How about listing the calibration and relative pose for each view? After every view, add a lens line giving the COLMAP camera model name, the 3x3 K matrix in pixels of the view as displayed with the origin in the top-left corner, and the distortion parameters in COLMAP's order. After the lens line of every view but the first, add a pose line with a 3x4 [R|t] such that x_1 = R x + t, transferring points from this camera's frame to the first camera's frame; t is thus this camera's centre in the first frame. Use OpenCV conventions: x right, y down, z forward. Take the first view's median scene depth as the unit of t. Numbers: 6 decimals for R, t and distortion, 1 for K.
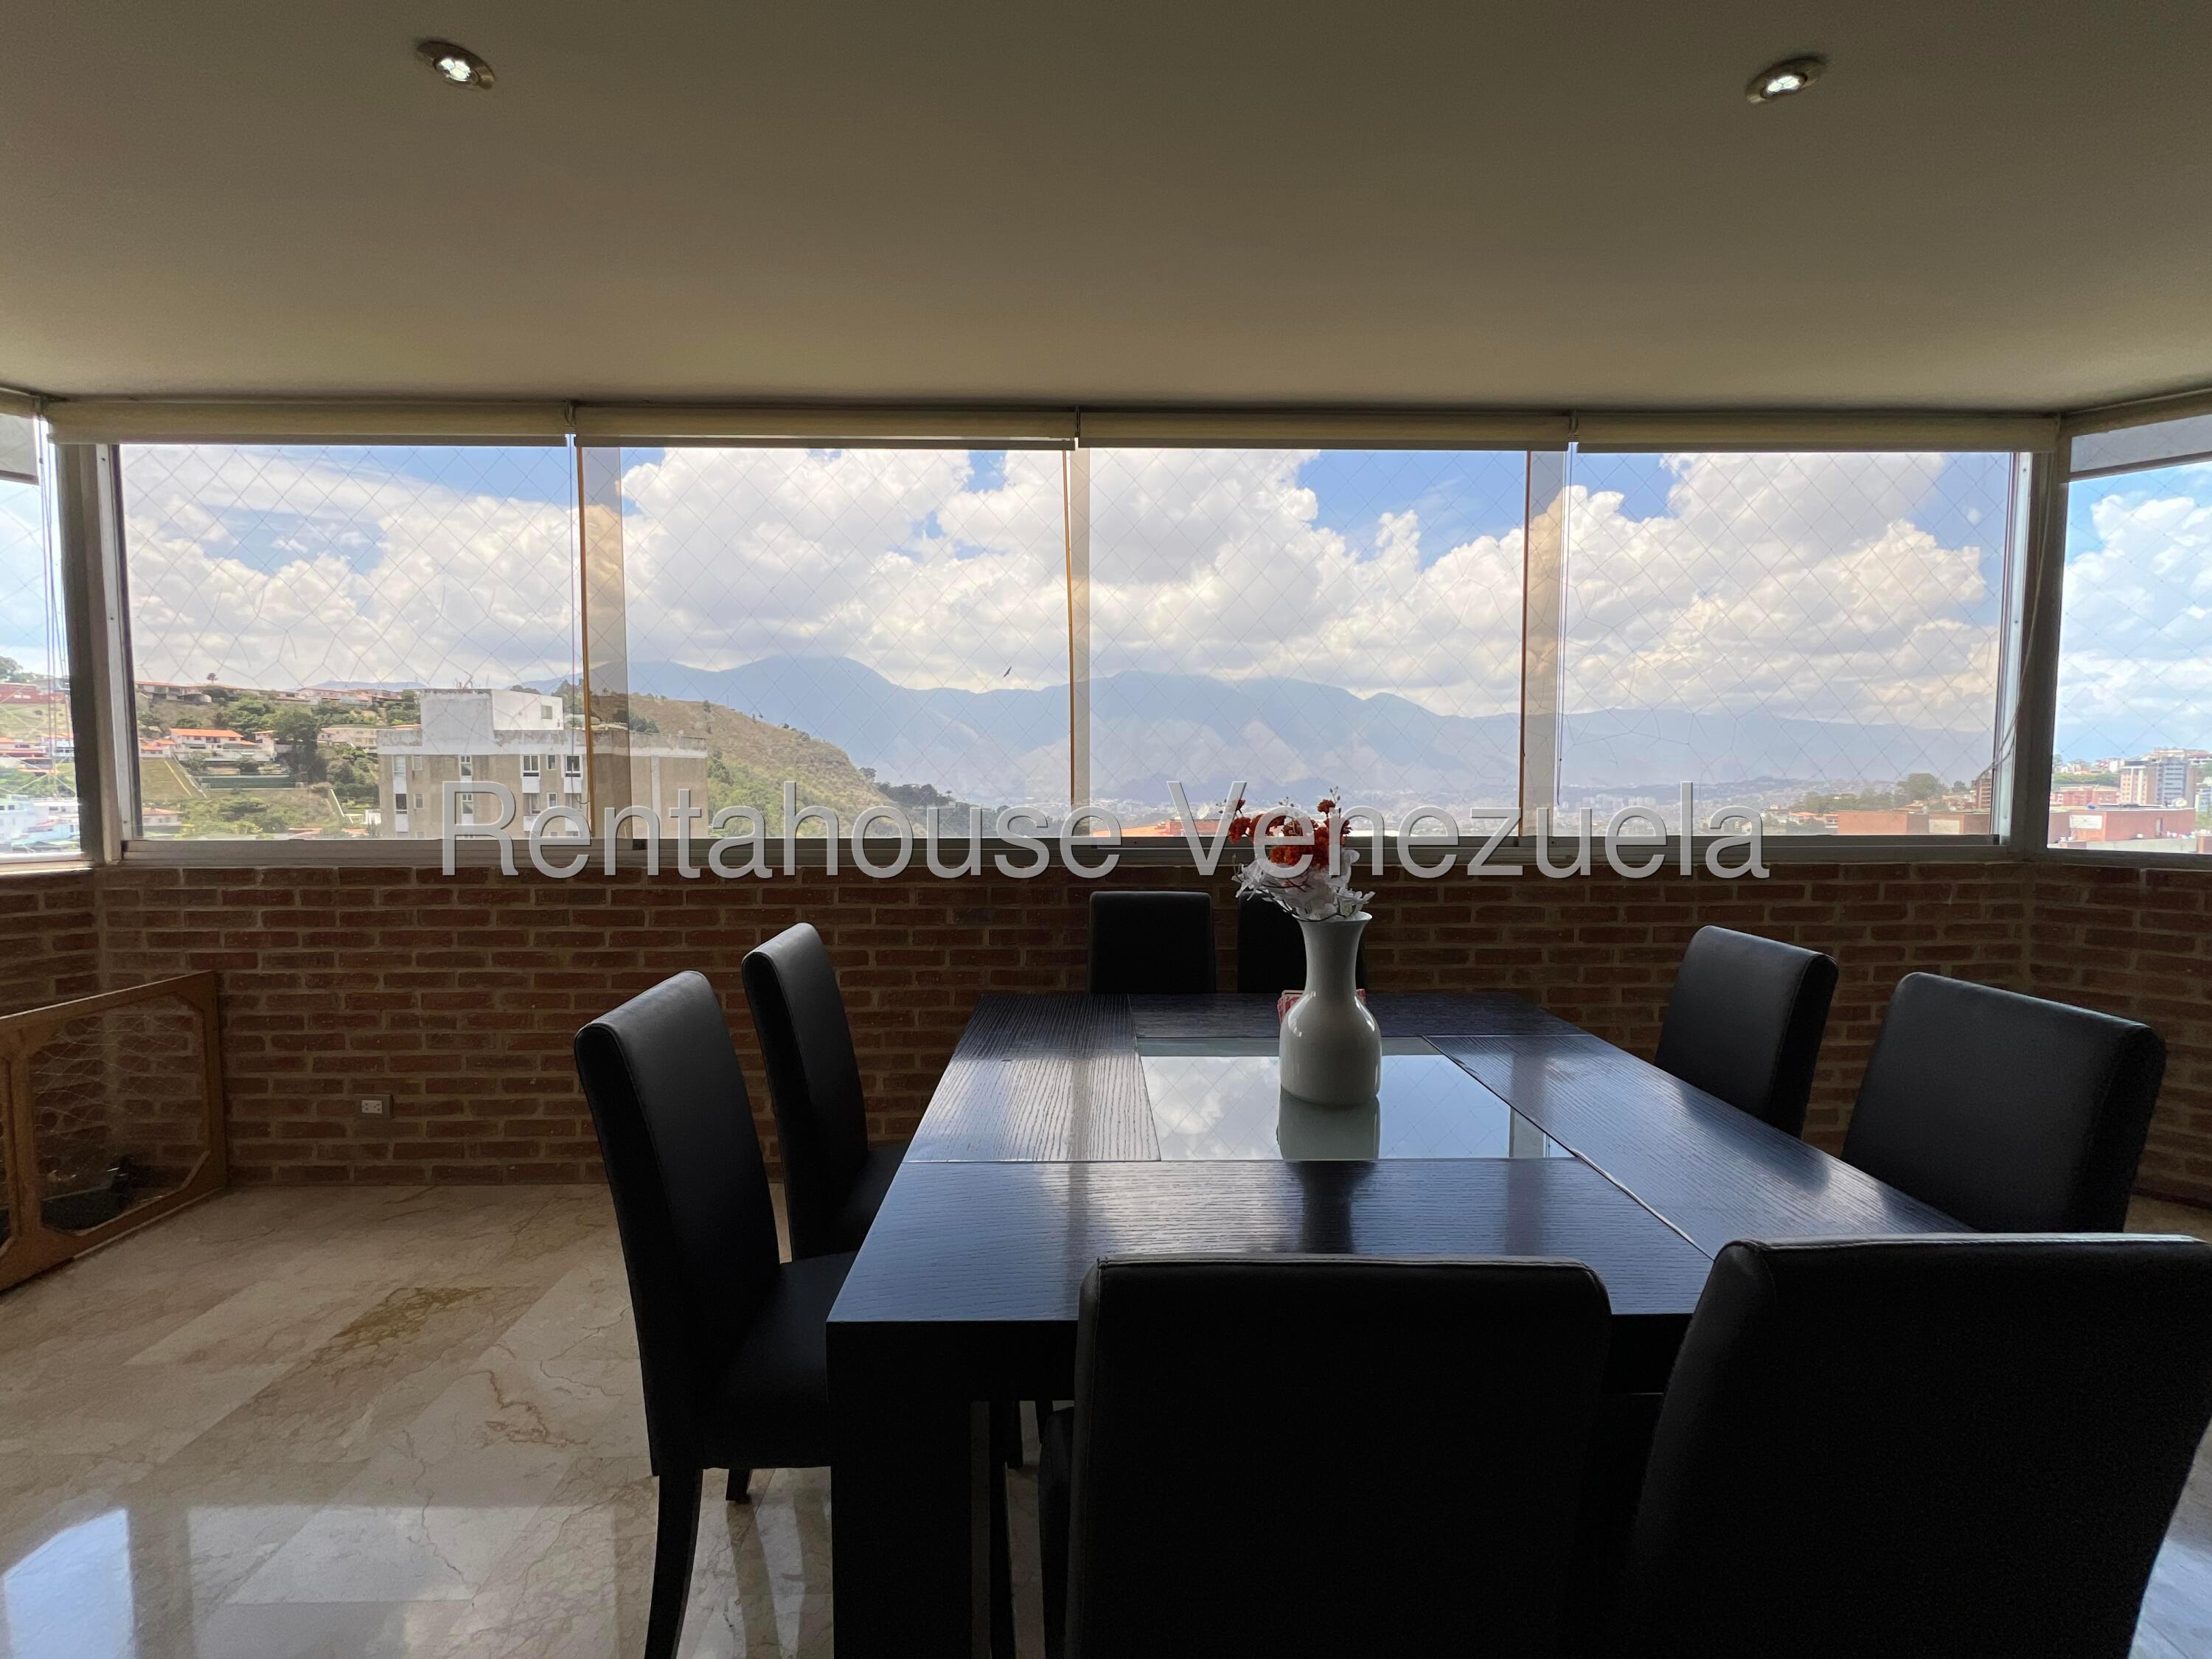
lens RADIAL K [[884.2, 0, 1101.6], [0, 884.2, 824.4], [0, 0, 1]] dist [-0.001633, 0.000403]
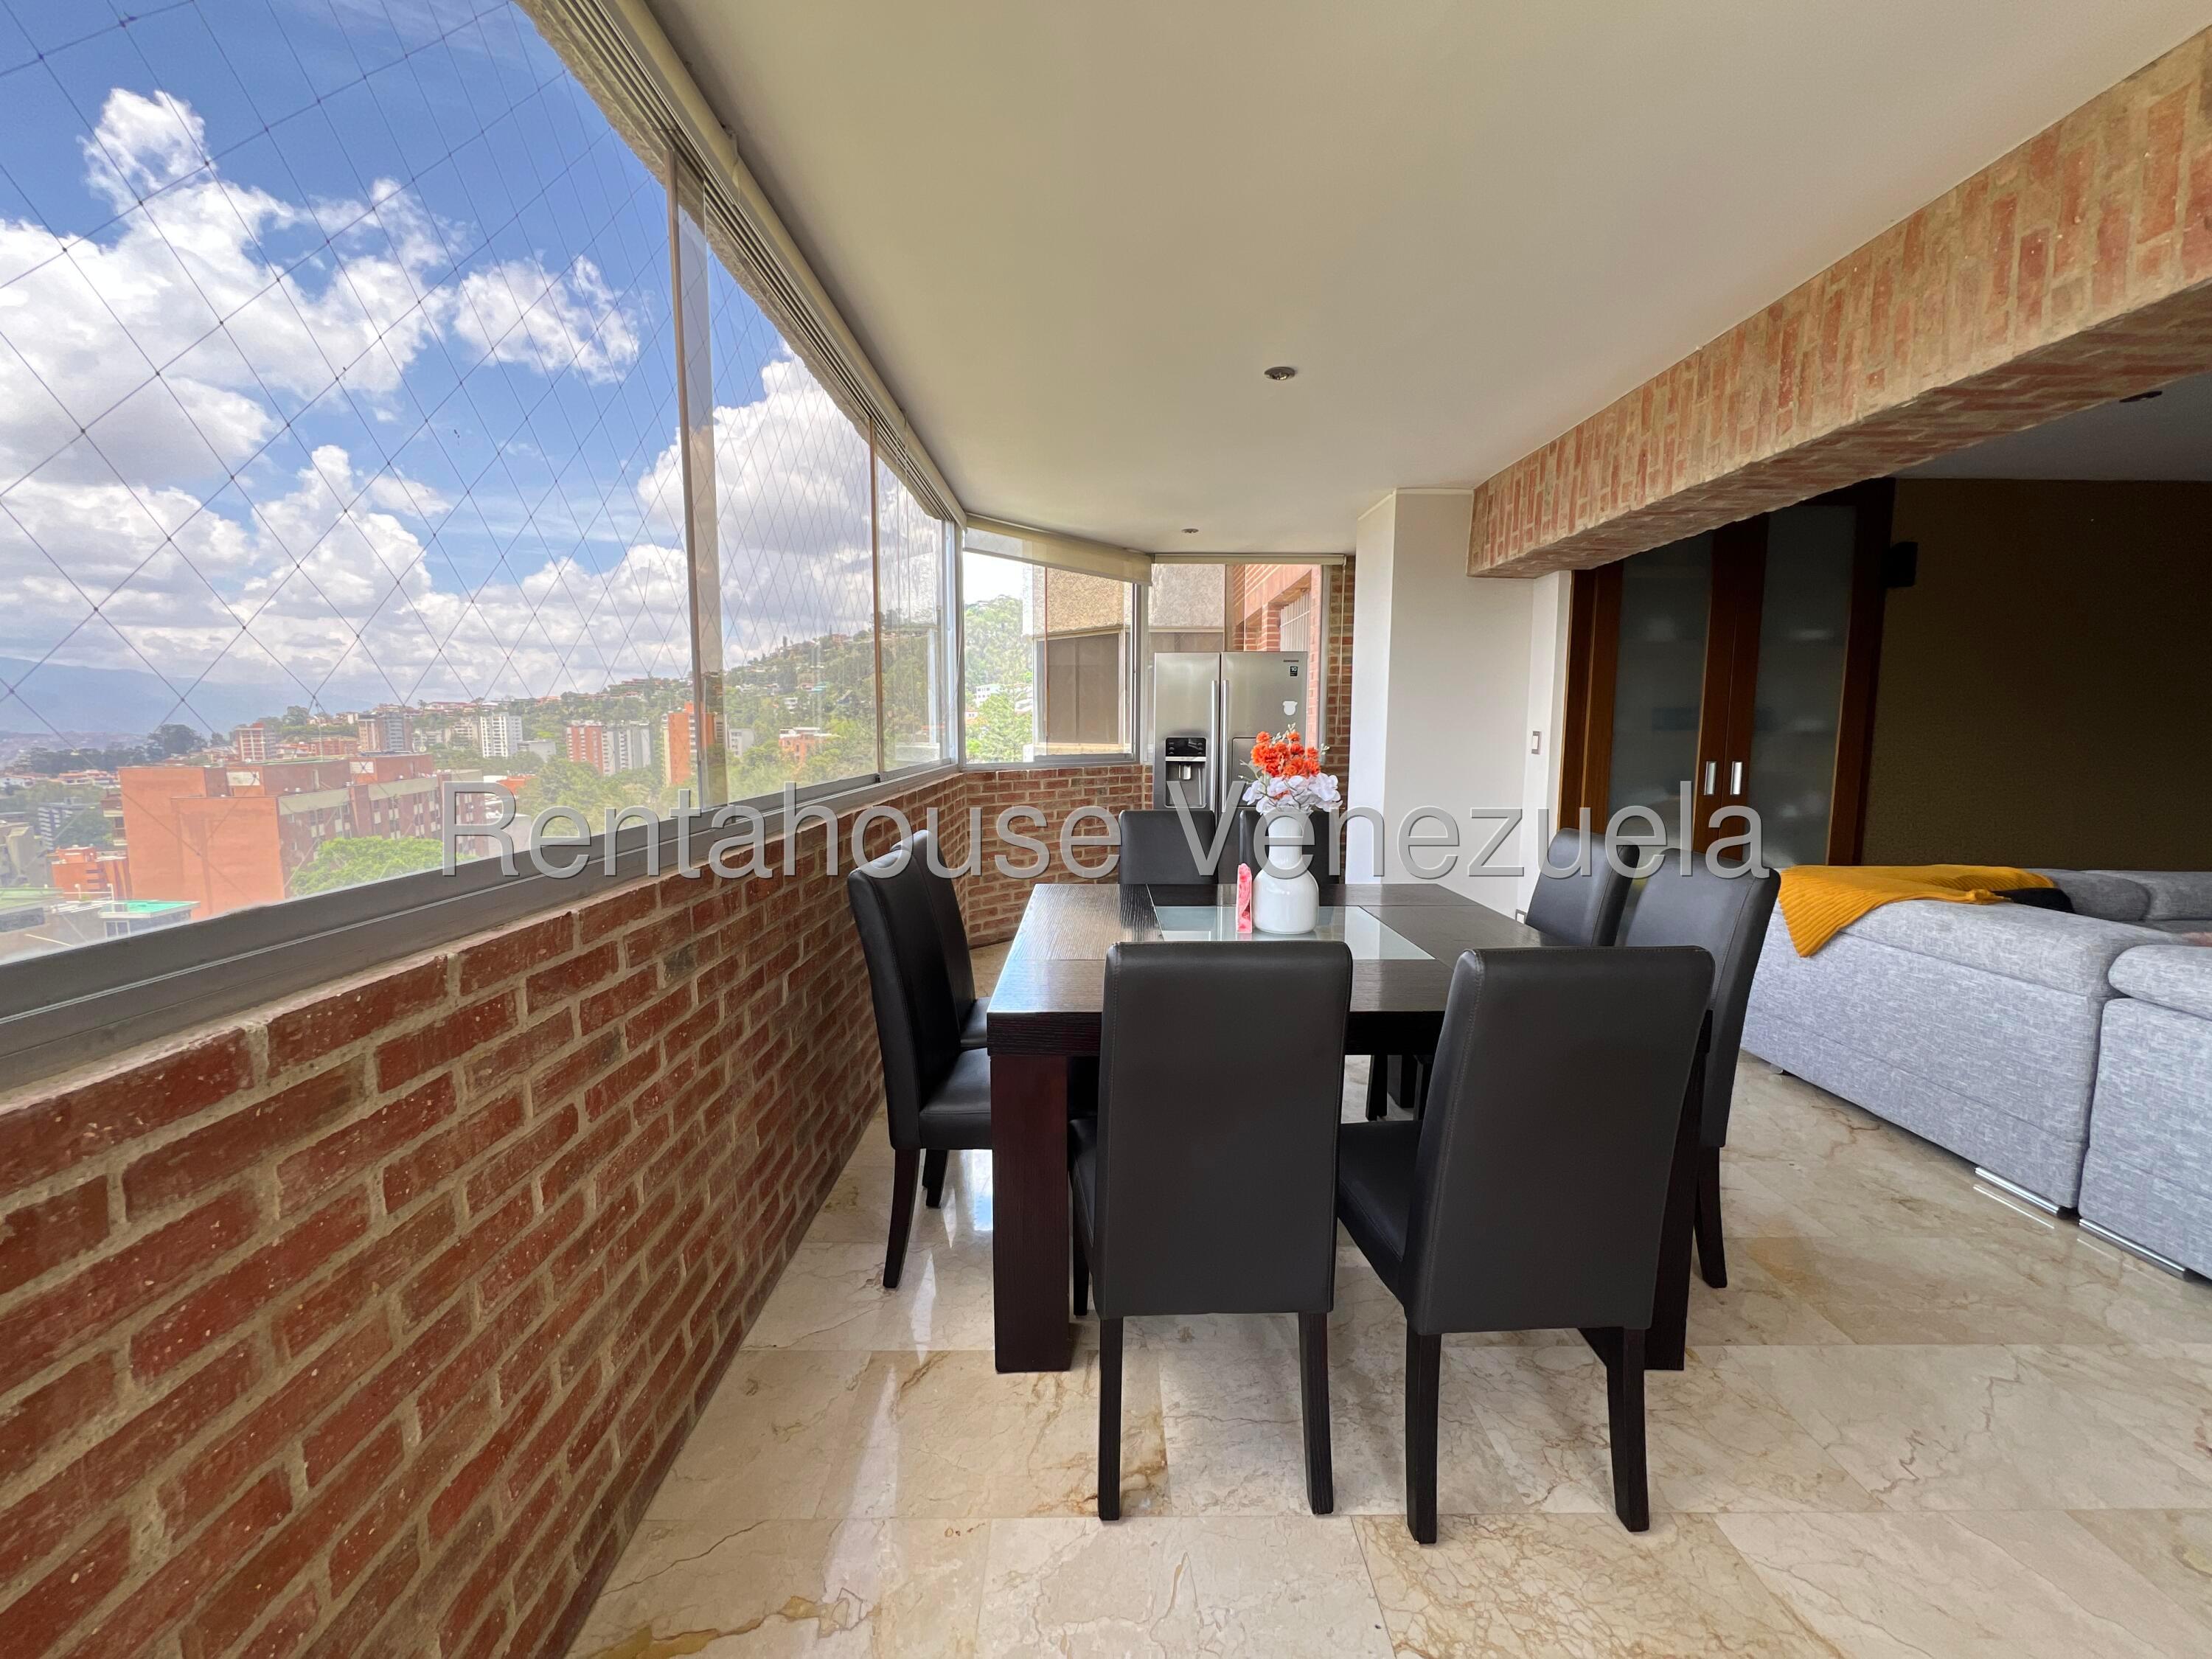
lens RADIAL K [[884.2, 0, 1101.1], [0, 884.2, 824.0], [0, 0, 1]] dist [-0.001633, 0.000403]
pose [[0.014196, -0.108749, 0.993968, -0.689929], [0.055003, 0.992648, 0.107819, -0.029128], [-0.998385, 0.053141, 0.020073, 0.721140]]
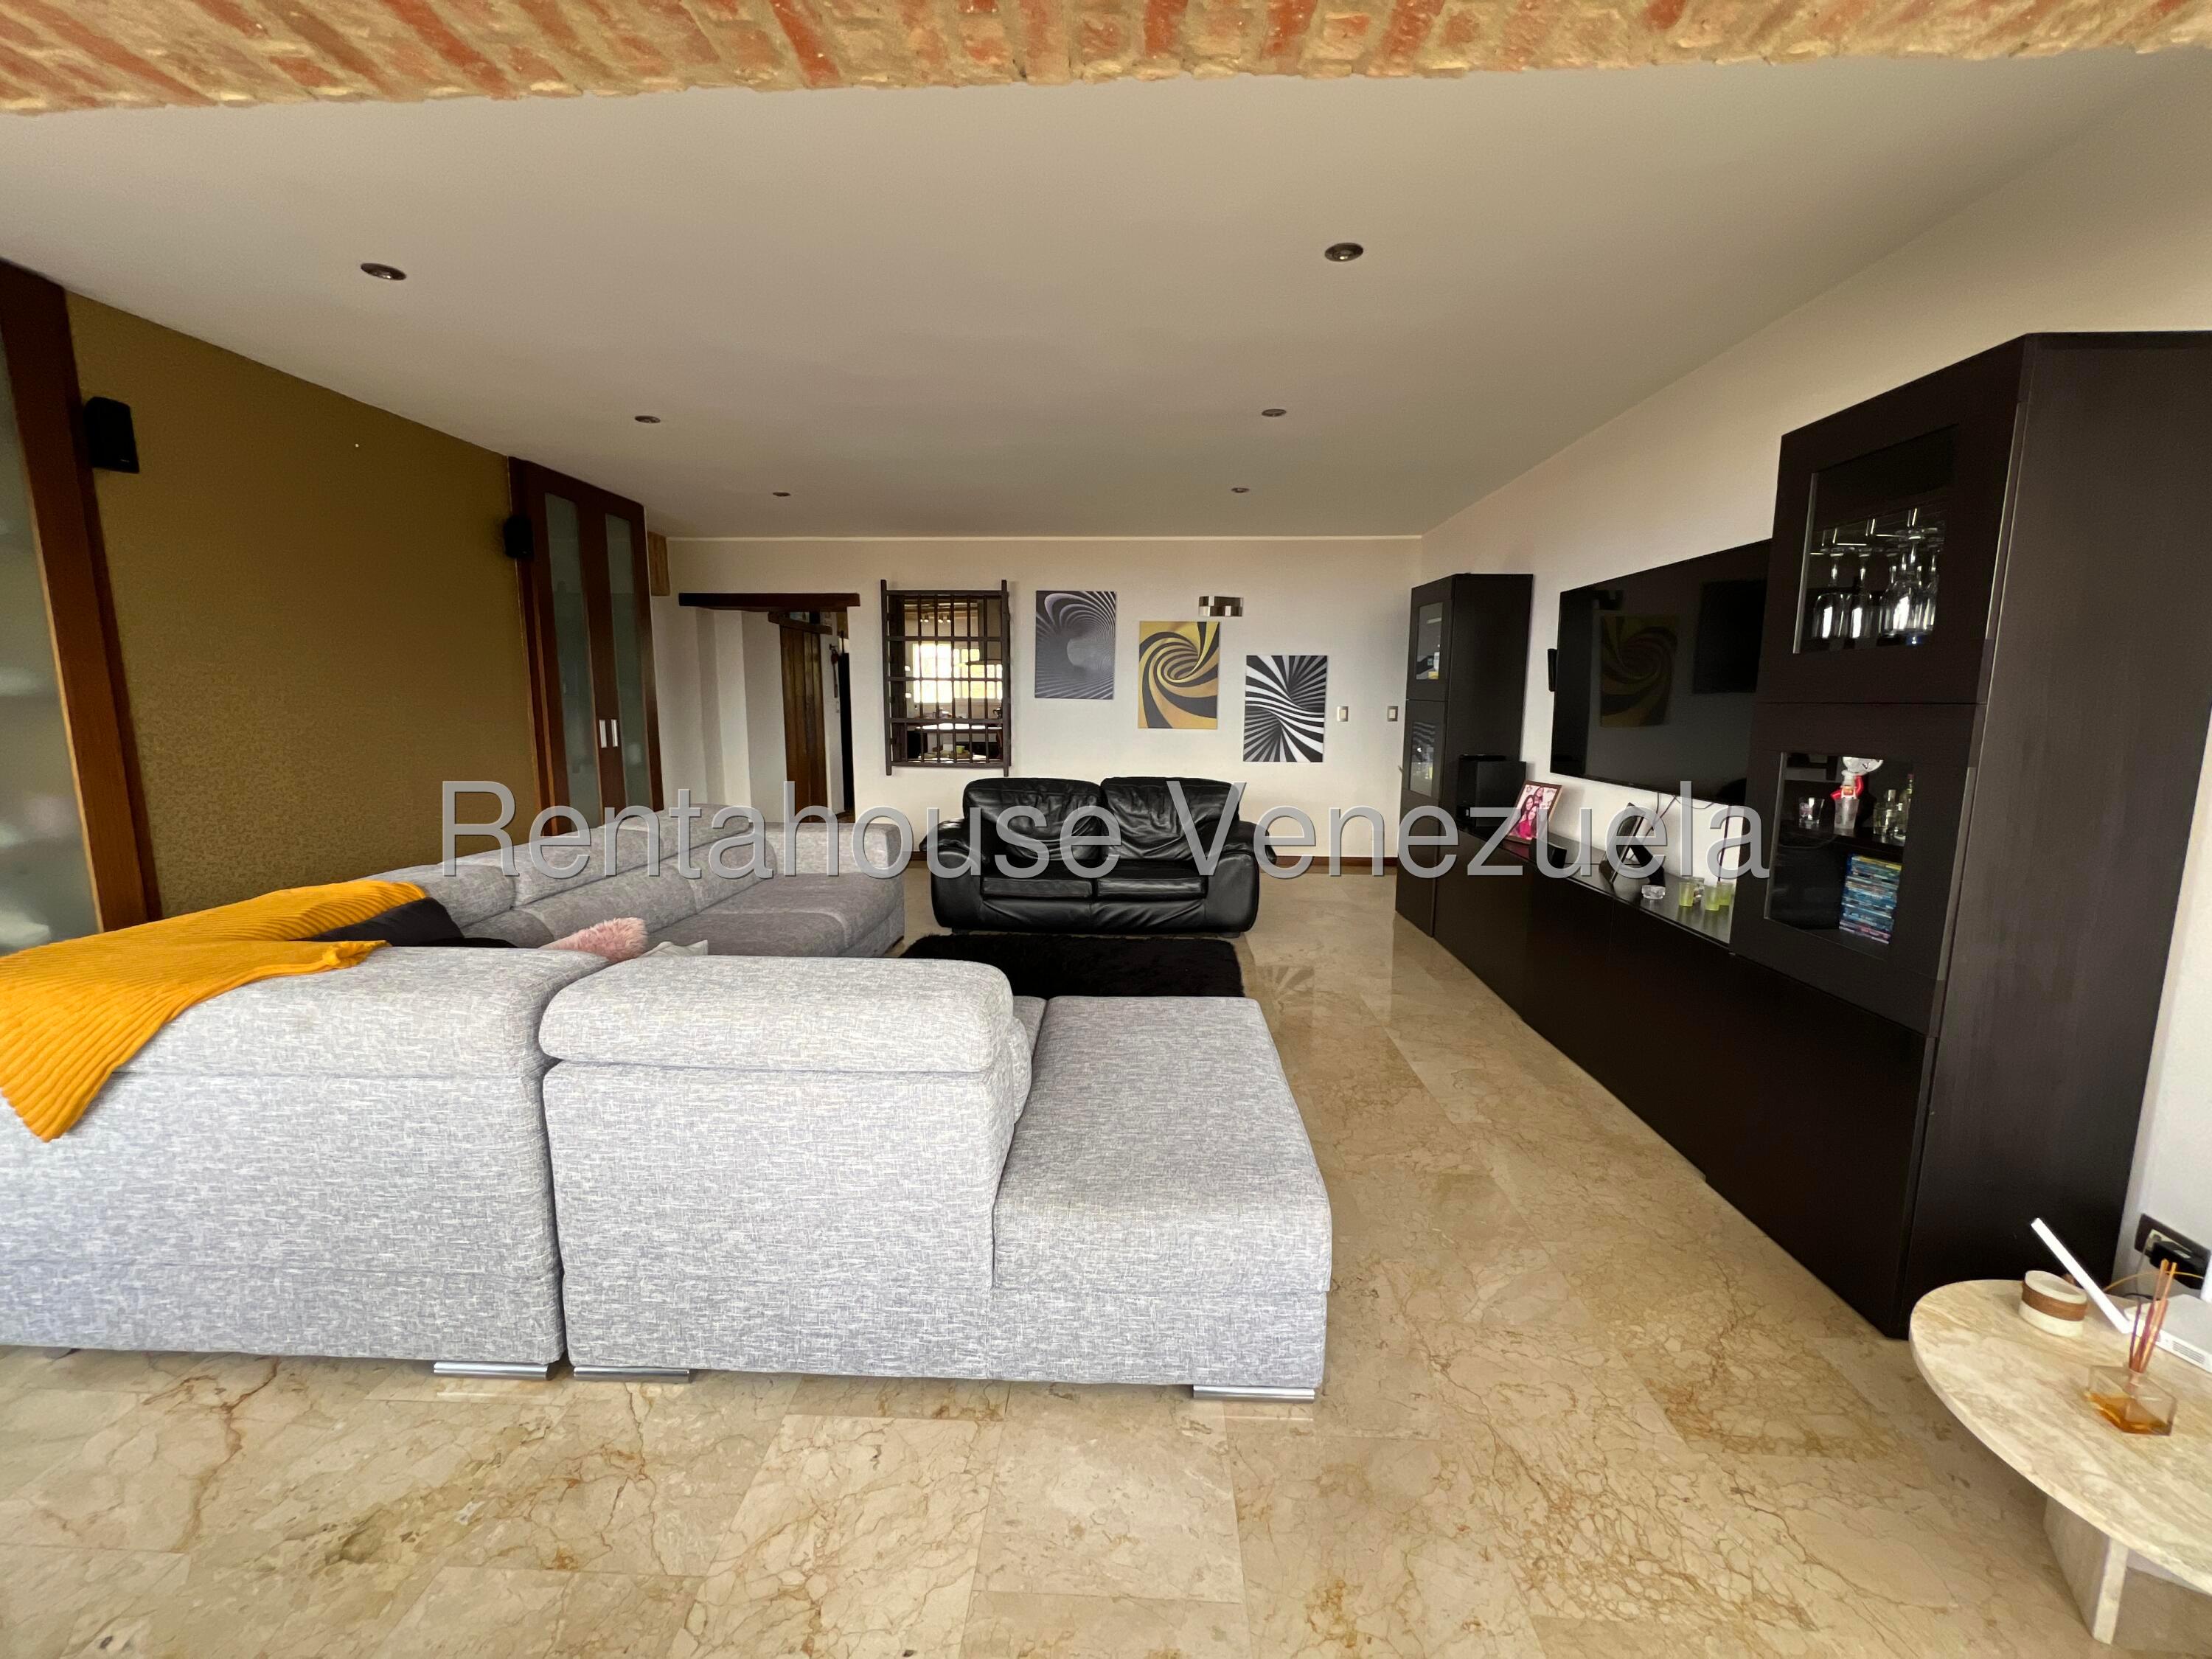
lens RADIAL K [[884.2, 0, 1101.4], [0, 884.2, 824.2], [0, 0, 1]] dist [-0.001633, 0.000403]
pose [[-0.997731, -0.012472, 0.066156, -0.298089], [0.000946, 0.979994, 0.199023, -0.003886], [-0.067315, 0.198634, -0.977759, 0.340035]]
